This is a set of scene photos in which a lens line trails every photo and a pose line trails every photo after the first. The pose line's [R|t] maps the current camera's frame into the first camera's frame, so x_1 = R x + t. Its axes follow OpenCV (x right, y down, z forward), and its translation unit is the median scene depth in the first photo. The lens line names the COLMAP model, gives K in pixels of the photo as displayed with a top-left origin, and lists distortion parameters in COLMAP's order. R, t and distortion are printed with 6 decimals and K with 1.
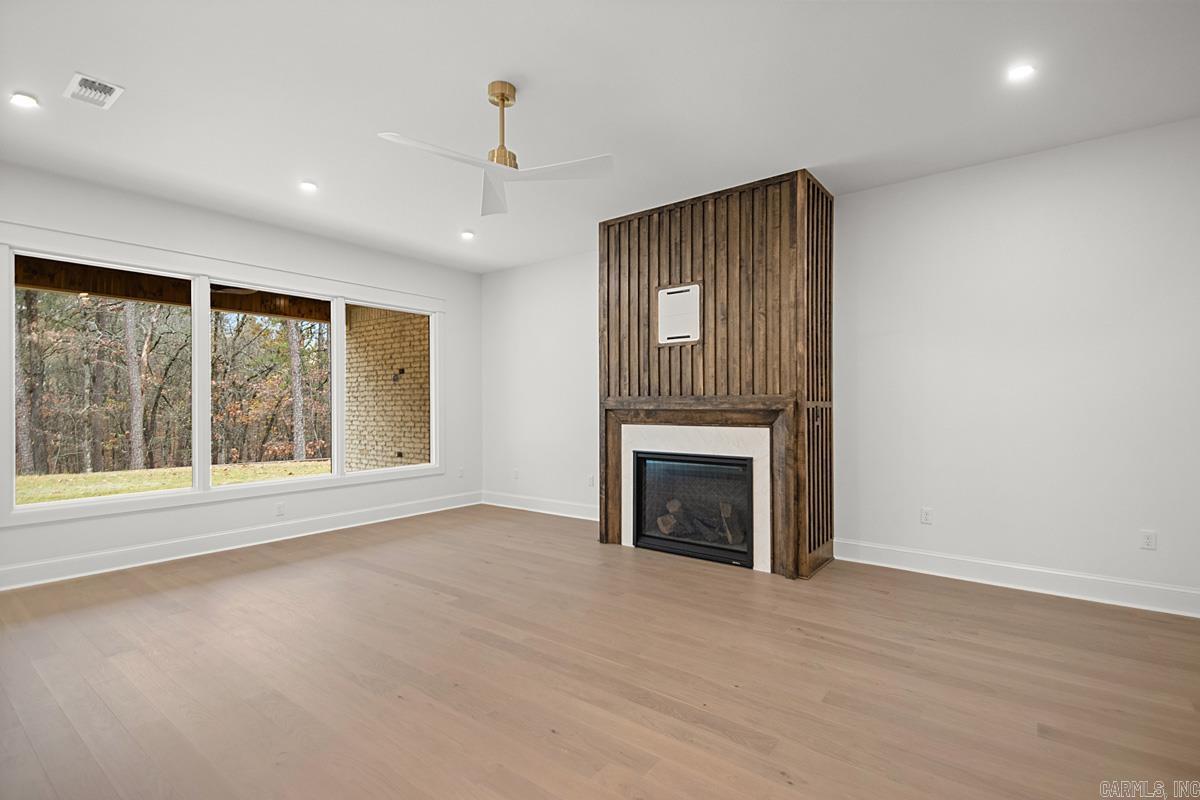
lens RADIAL K [[523.5, 0, 600.0], [0, 523.5, 400.0], [0, 0, 1]] dist [0.031250, -0.000023]
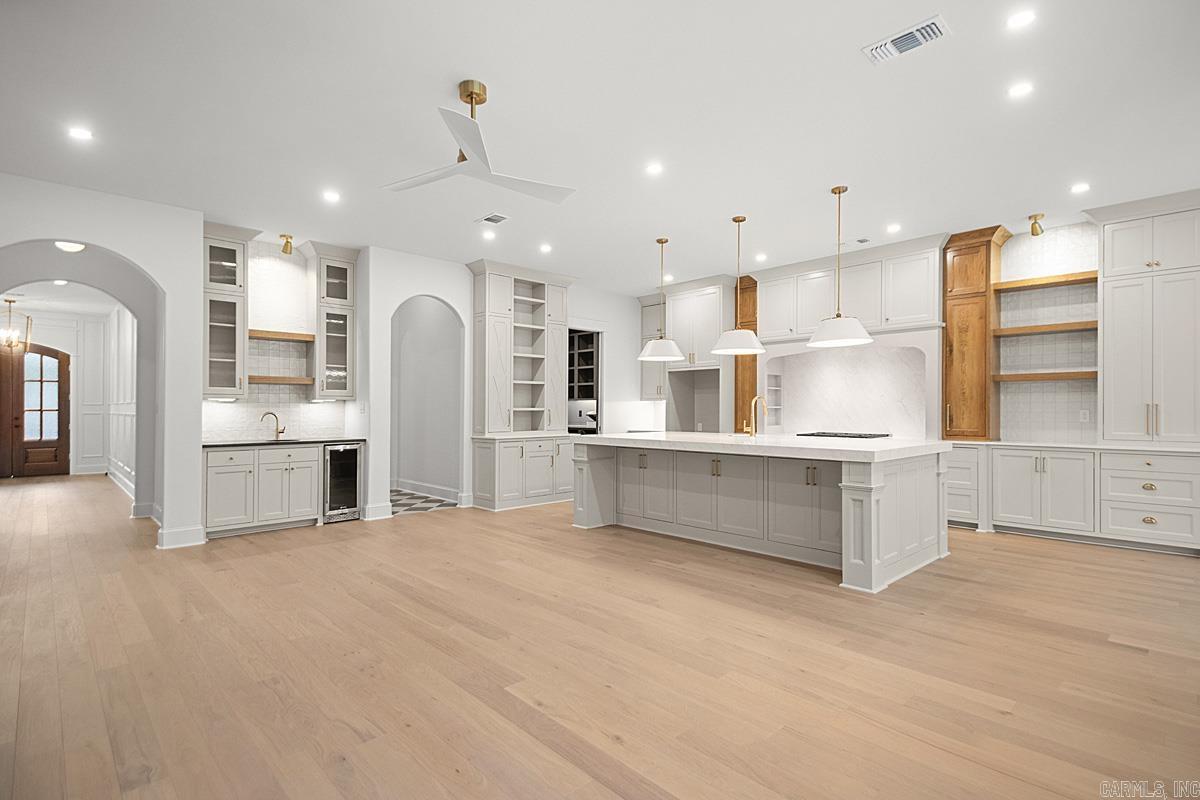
lens RADIAL K [[570.1, 0, 614.4], [0, 570.1, 406.7], [0, 0, 1]] dist [0.011831, -0.000236]
pose [[-0.990064, 0.003933, 0.140562, -0.427597], [0.001878, 0.999889, -0.014751, 0.034985], [-0.140605, -0.014340, -0.989962, 1.440023]]
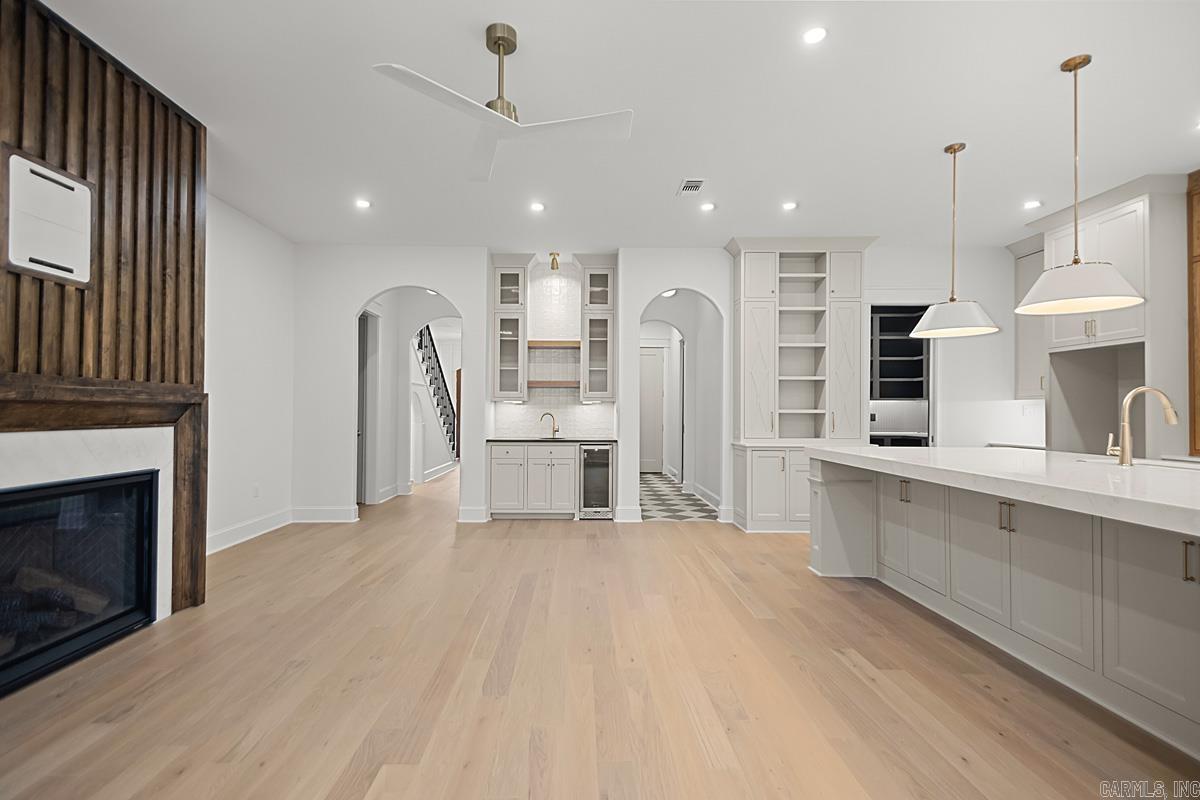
lens RADIAL K [[568.6, 0, 600.0], [0, 568.6, 400.0], [0, 0, 1]] dist [0.039645, -0.021211]
pose [[-0.617215, 0.014539, 0.786660, -0.721301], [-0.009404, 0.999621, -0.025854, 0.029681], [-0.786738, -0.023356, -0.616844, 1.016154]]
